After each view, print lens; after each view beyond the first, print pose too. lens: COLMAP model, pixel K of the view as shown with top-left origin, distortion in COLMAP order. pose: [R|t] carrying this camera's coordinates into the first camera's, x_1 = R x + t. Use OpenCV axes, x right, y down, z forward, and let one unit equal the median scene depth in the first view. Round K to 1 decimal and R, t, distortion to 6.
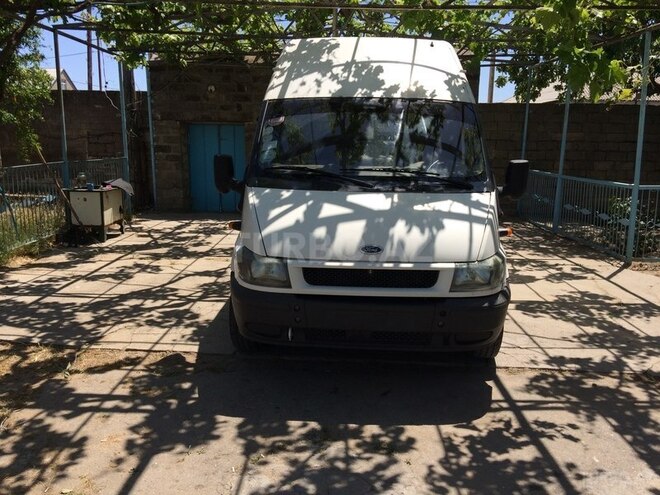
lens RADIAL K [[550.5, 0, 326.7], [0, 550.5, 248.4], [0, 0, 1]] dist [0.086355, -0.138613]
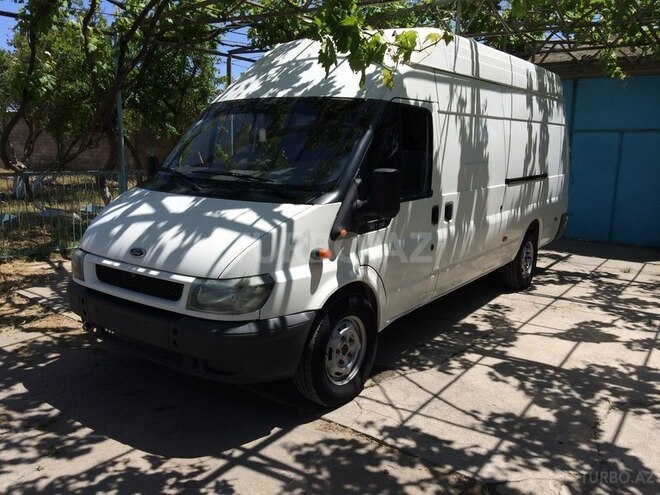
lens RADIAL K [[555.1, 0, 330.0], [0, 555.1, 247.5], [0, 0, 1]] dist [0.083098, -0.132956]
pose [[0.834454, 0.104189, -0.541138, 0.772895], [-0.117755, 0.992996, 0.009606, -0.047518], [0.538349, 0.055706, 0.840879, 0.310231]]
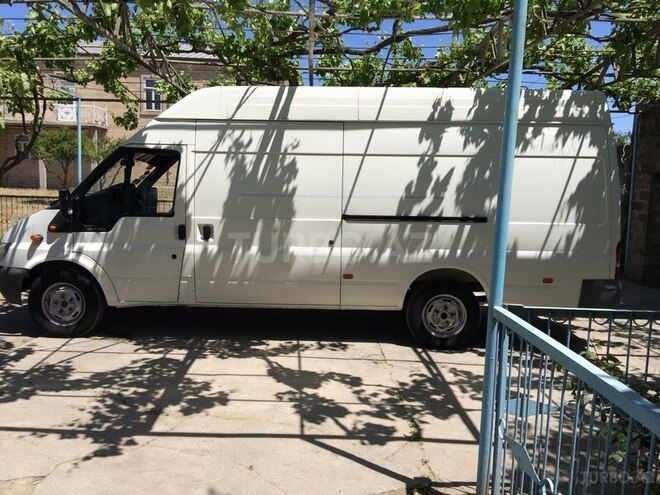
lens RADIAL K [[555.1, 0, 330.0], [0, 555.1, 247.5], [0, 0, 1]] dist [0.083098, -0.132956]
pose [[0.020044, 0.100853, -0.994699, 1.743463], [-0.220430, 0.970863, 0.093995, -0.301308], [0.975197, 0.217378, 0.041691, 1.657390]]
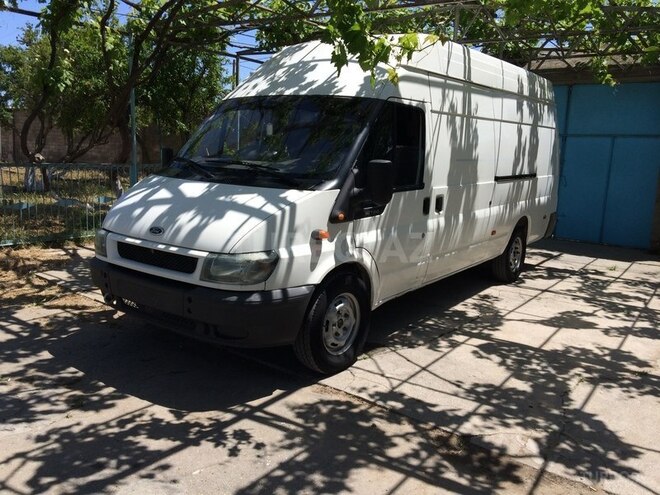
lens RADIAL K [[555.1, 0, 330.0], [0, 555.1, 247.5], [0, 0, 1]] dist [0.083098, -0.132956]
pose [[0.831510, 0.117015, -0.543047, 0.828733], [-0.136266, 0.990661, 0.004817, -0.015060], [0.538538, 0.069994, 0.839689, 0.234177]]
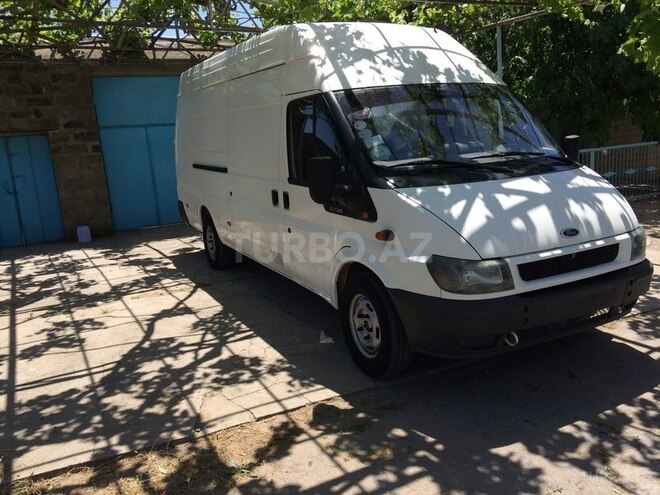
lens RADIAL K [[550.5, 0, 326.7], [0, 550.5, 248.4], [0, 0, 1]] dist [0.086355, -0.138613]
pose [[0.865112, -0.169003, 0.472248, -0.655838], [0.169336, 0.984656, 0.042172, -0.073703], [-0.472129, 0.043485, 0.880456, 0.293077]]
